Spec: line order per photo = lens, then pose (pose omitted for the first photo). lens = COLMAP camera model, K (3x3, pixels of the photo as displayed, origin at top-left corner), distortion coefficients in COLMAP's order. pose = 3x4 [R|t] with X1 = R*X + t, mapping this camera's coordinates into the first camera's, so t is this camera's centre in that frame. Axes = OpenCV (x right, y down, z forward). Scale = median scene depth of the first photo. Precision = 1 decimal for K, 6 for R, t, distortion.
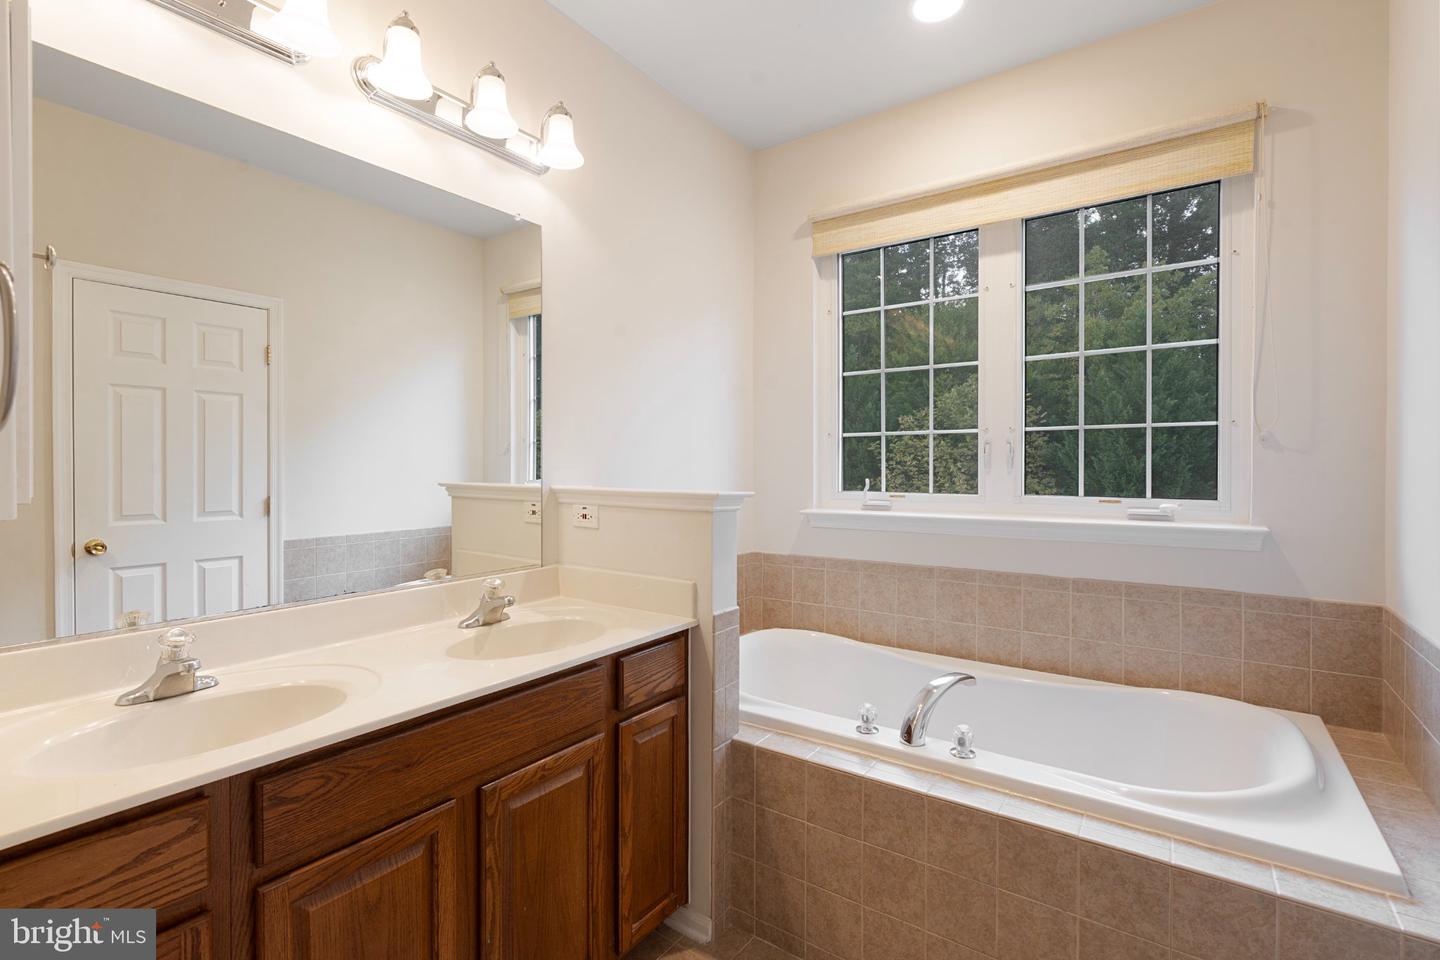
lens RADIAL K [[667.1, 0, 717.2], [0, 667.1, 474.9], [0, 0, 1]] dist [-0.000890, 0.000155]
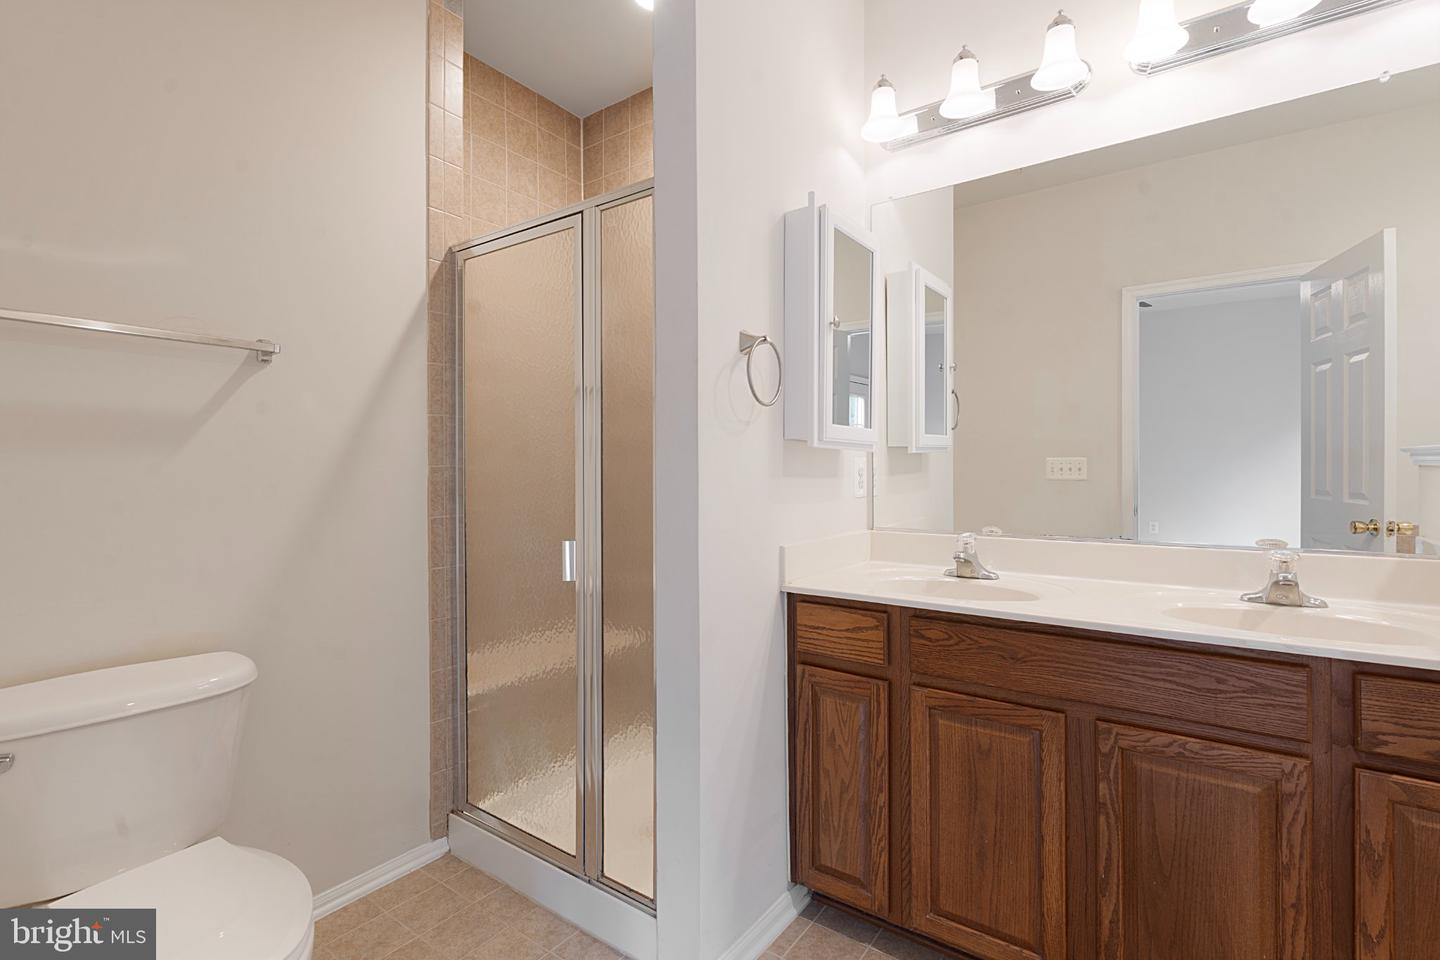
lens RADIAL K [[667.1, 0, 718.0], [0, 667.1, 472.2], [0, 0, 1]] dist [-0.000890, 0.000155]
pose [[-0.007210, 0.006650, -0.999952, 0.678191], [-0.010047, 0.999927, 0.006723, 0.081138], [0.999924, 0.010095, -0.007143, 0.412175]]
